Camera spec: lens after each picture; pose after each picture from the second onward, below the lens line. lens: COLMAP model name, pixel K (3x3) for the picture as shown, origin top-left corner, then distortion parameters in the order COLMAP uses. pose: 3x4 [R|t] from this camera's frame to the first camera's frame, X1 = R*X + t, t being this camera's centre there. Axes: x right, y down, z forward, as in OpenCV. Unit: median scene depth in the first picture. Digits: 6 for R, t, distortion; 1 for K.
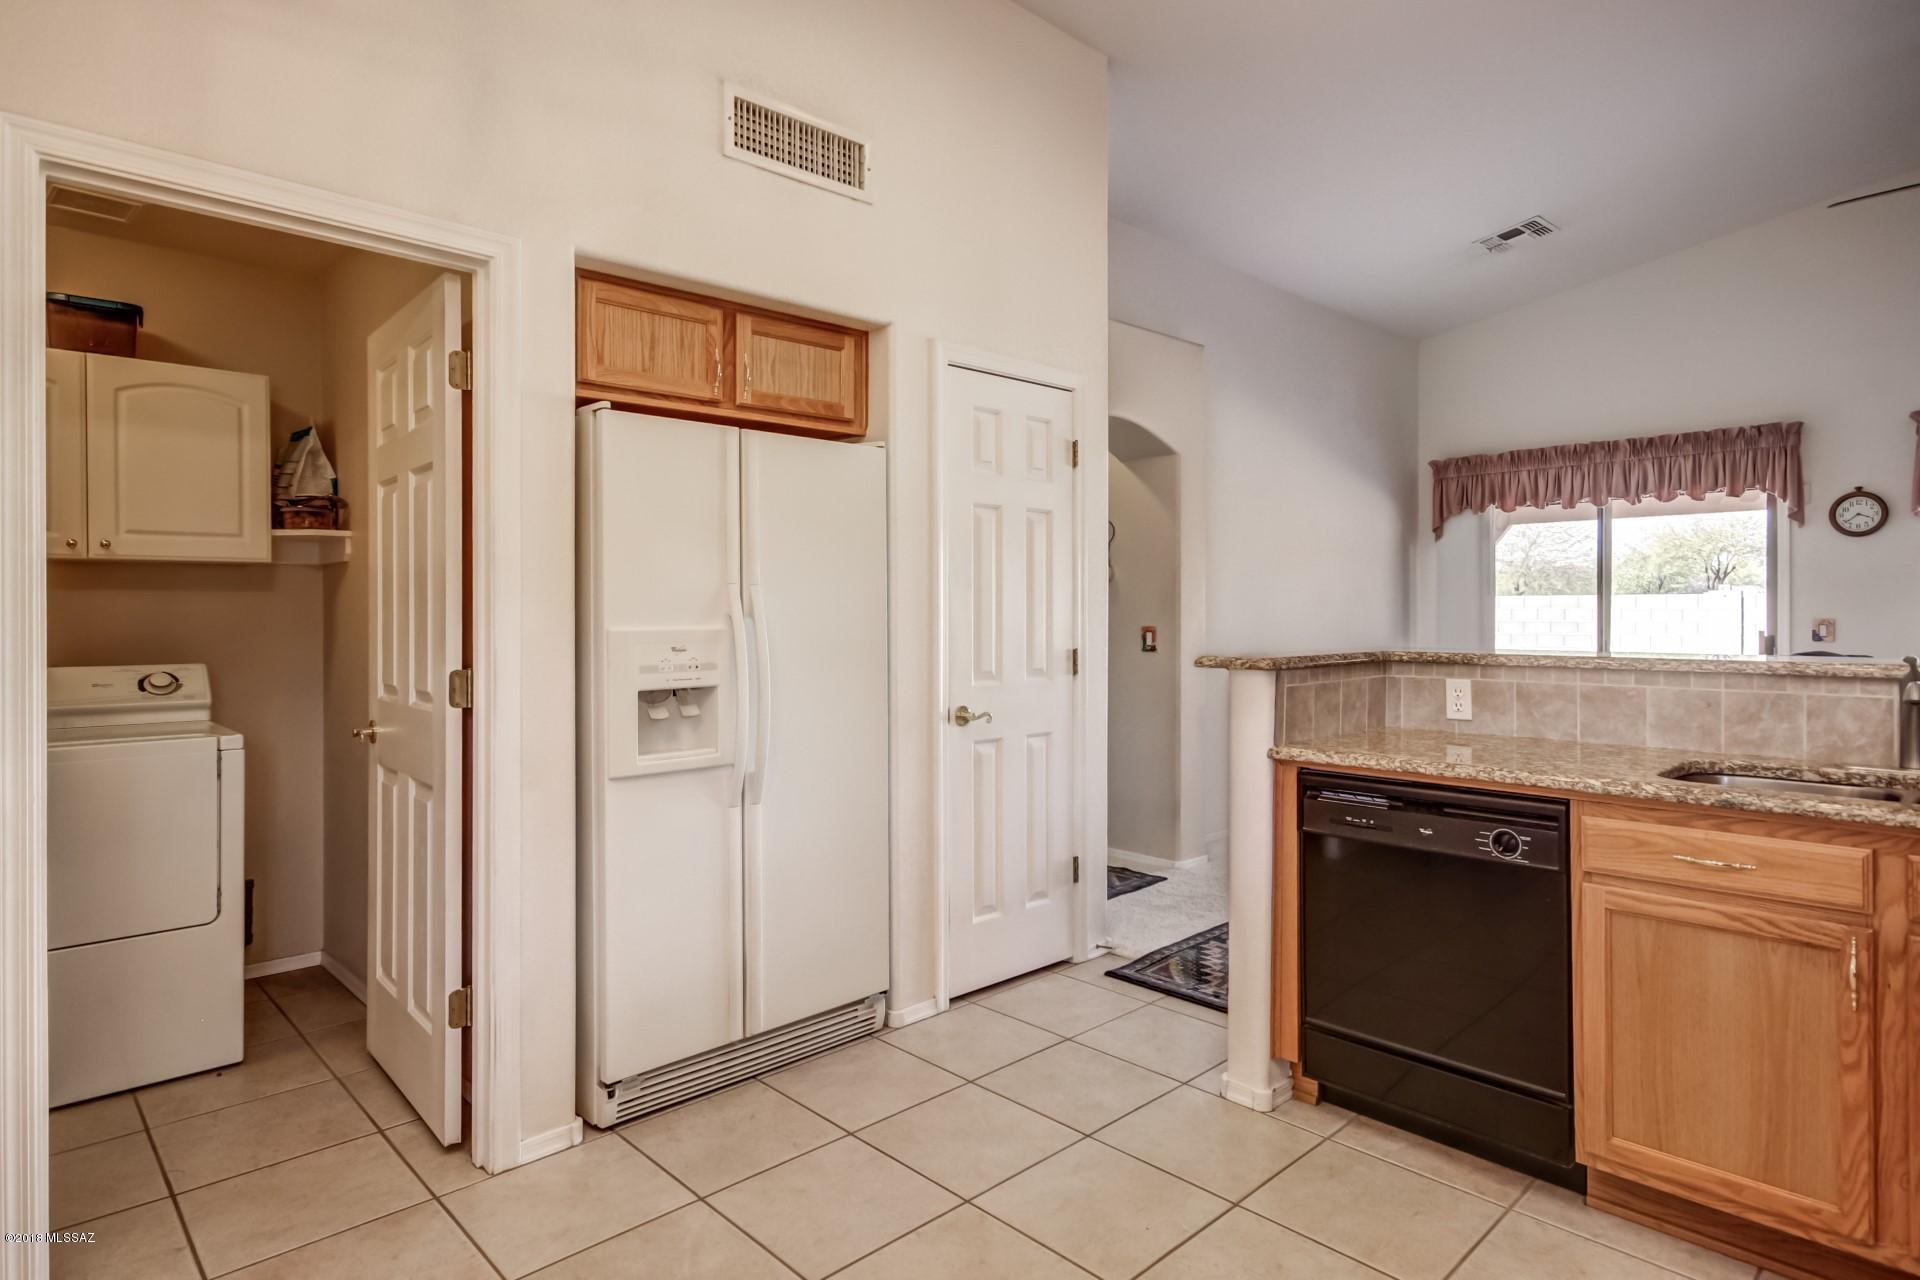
lens RADIAL K [[1046.8, 0, 967.6], [0, 1046.8, 623.4], [0, 0, 1]] dist [0.008355, 0.002688]
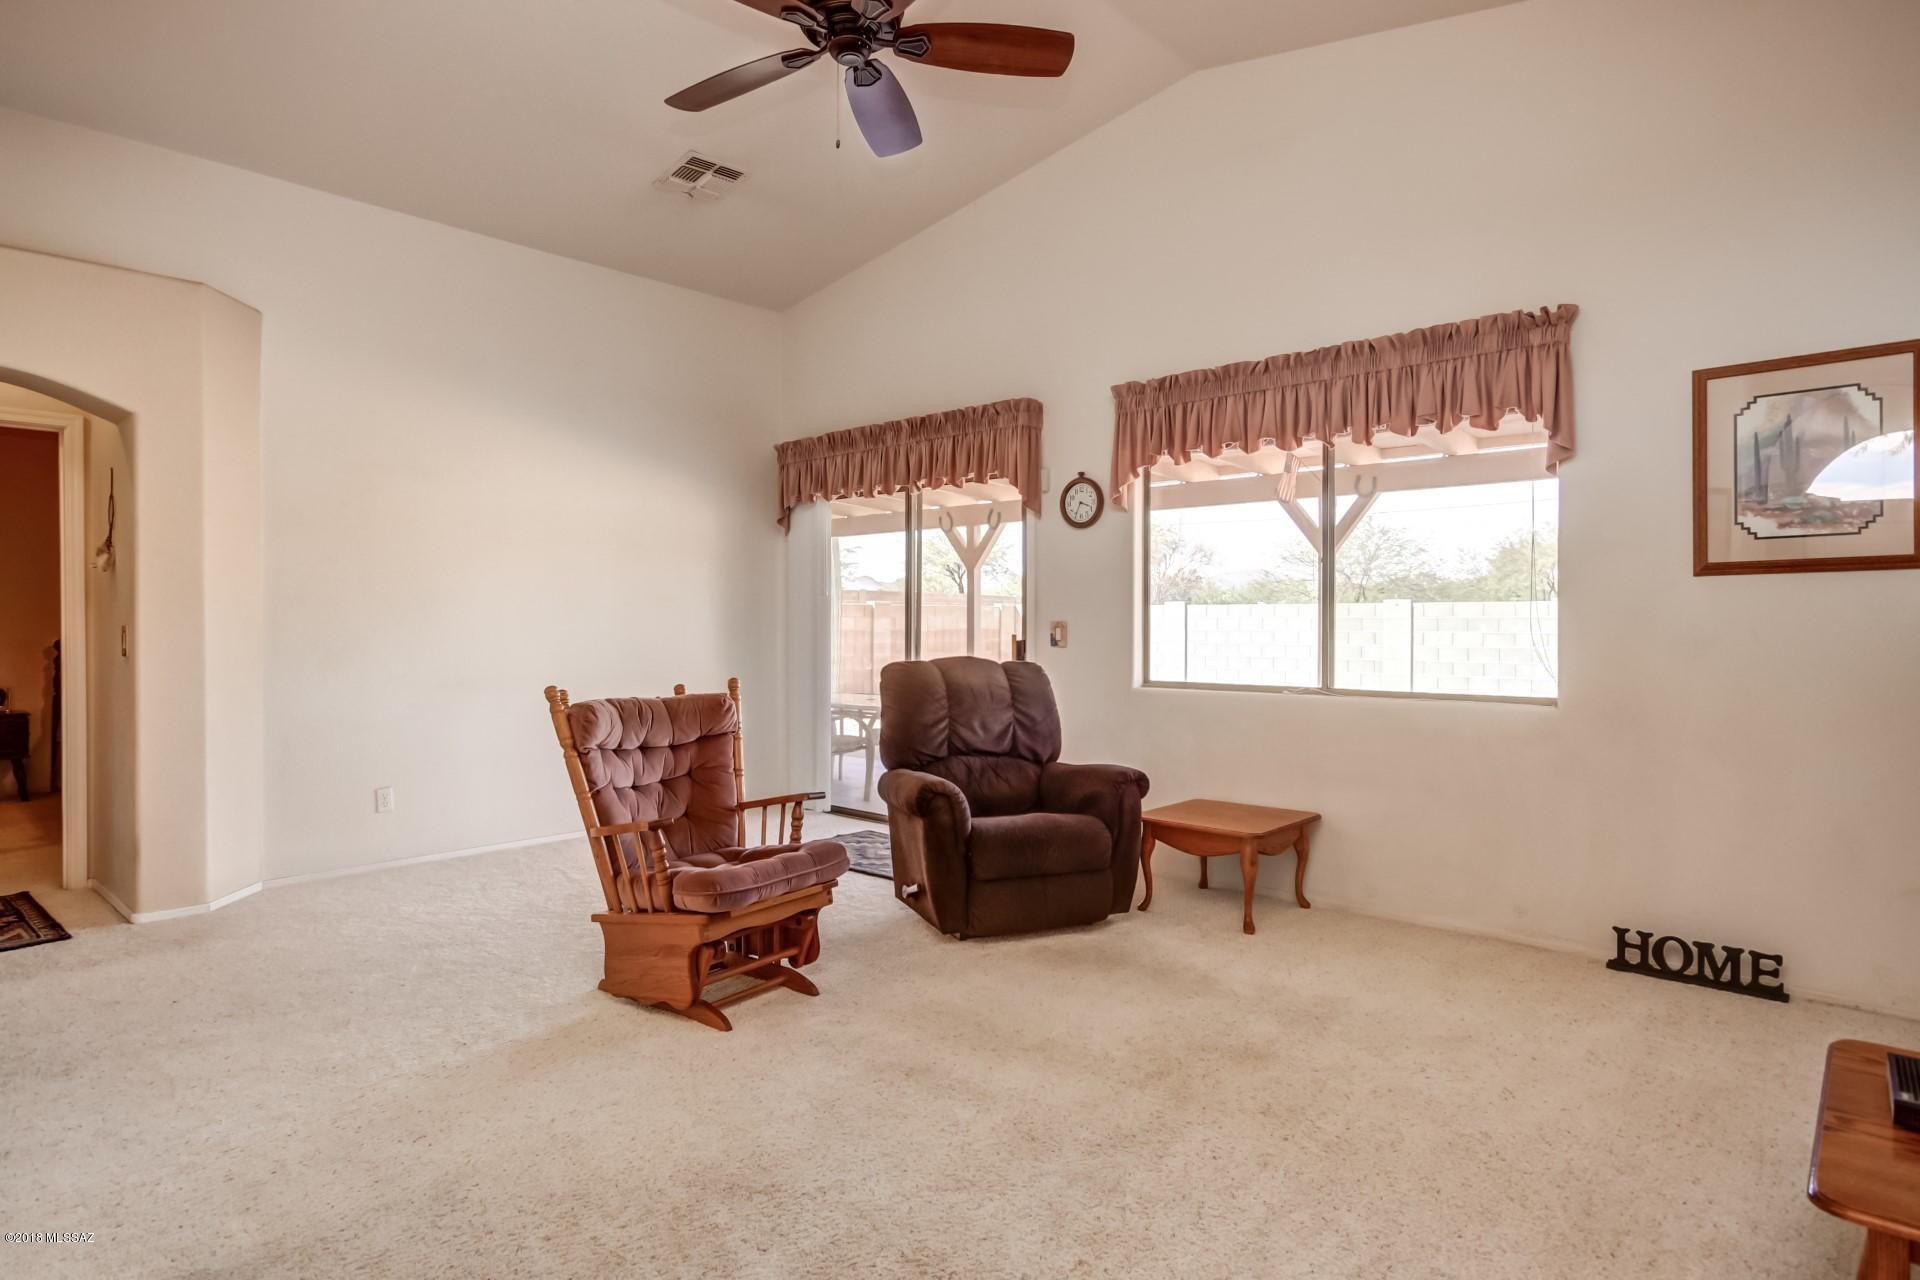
lens RADIAL K [[1046.8, 0, 969.7], [0, 1046.8, 613.2], [0, 0, 1]] dist [0.008355, 0.002688]
pose [[0.997461, 0.003452, 0.071126, 0.681897], [-0.002159, 0.999831, -0.018244, 0.005536], [-0.071177, 0.018044, 0.997300, 0.128211]]
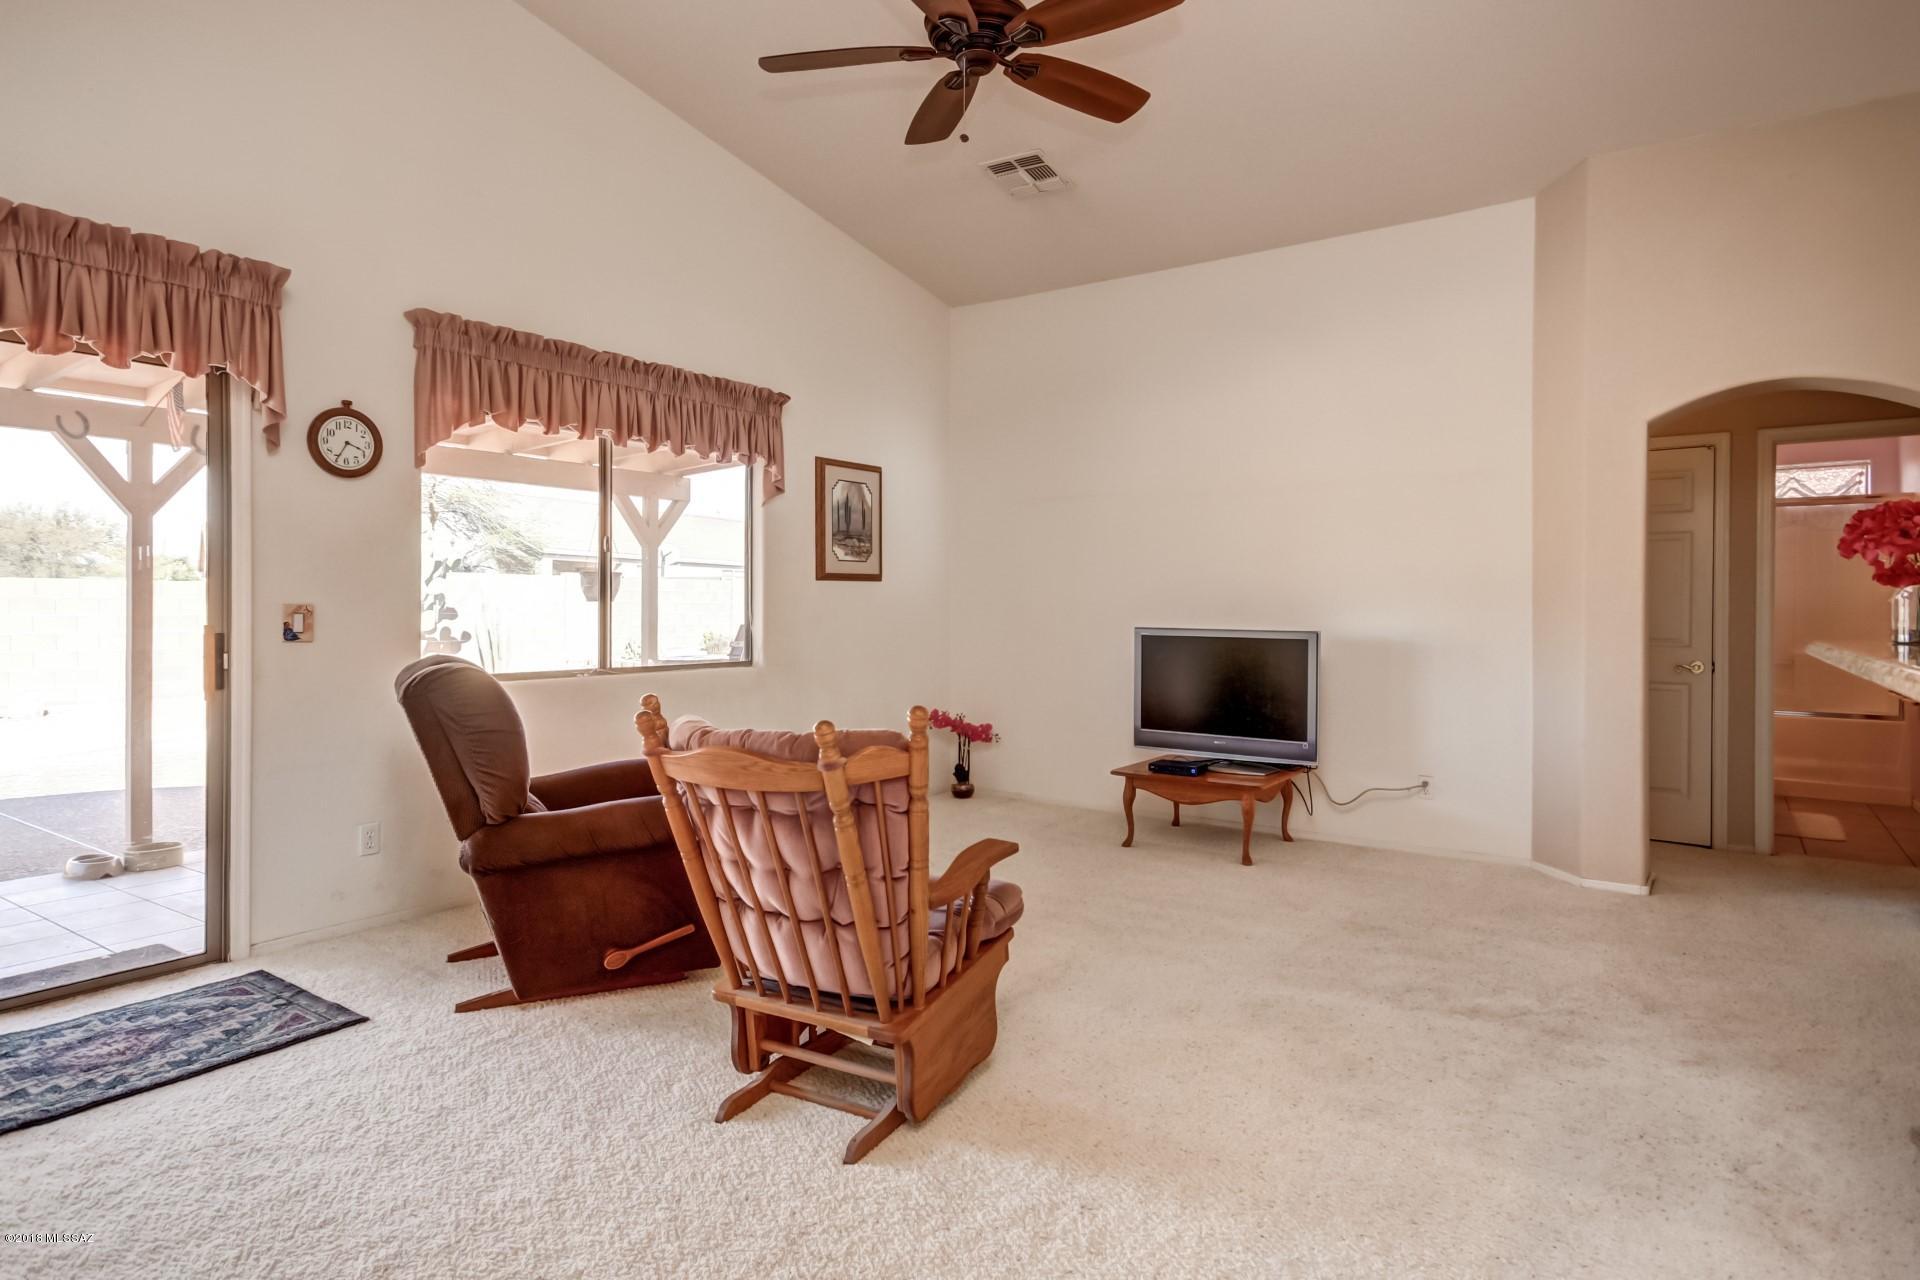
lens RADIAL K [[1046.8, 0, 953.5], [0, 1046.8, 604.1], [0, 0, 1]] dist [0.008355, 0.002688]
pose [[-0.181722, -0.002436, 0.983347, 0.139514], [-0.002642, 0.999995, 0.001989, -0.006686], [-0.983346, -0.002236, -0.181728, 0.742634]]
